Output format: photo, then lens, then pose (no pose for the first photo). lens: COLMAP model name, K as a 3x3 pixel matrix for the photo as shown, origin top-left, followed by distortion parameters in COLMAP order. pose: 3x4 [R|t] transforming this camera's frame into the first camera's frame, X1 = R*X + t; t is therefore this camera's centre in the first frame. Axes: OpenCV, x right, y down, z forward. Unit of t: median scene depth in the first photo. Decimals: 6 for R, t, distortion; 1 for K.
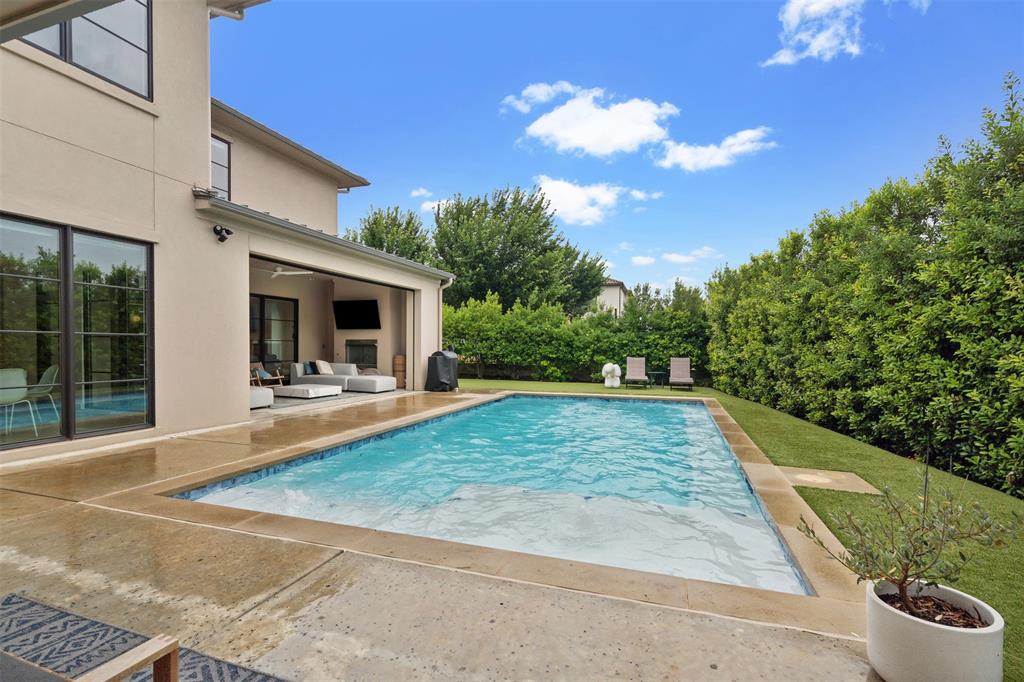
lens RADIAL K [[468.4, 0, 500.4], [0, 468.4, 351.7], [0, 0, 1]] dist [-0.002425, 0.000114]
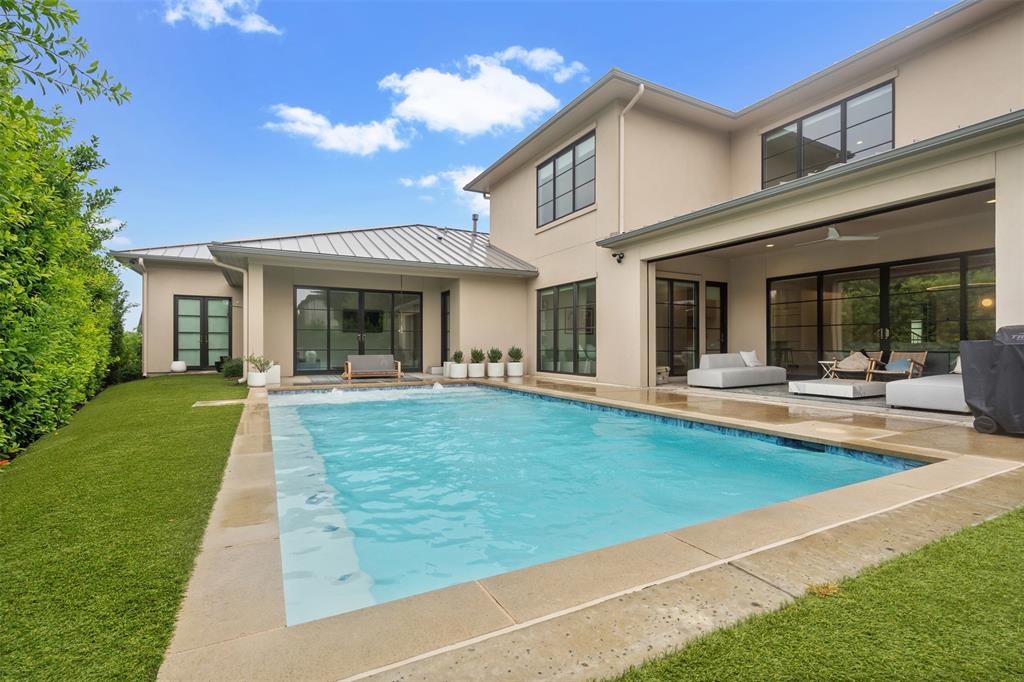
lens RADIAL K [[482.2, 0, 512.0], [0, 482.2, 341.0], [0, 0, 1]] dist [-0.001812, -0.000065]
pose [[-0.667701, -0.016299, -0.744251, 0.411746], [-0.012991, 0.999863, -0.010242, 0.018387], [0.744316, 0.002829, -0.667821, 0.931884]]
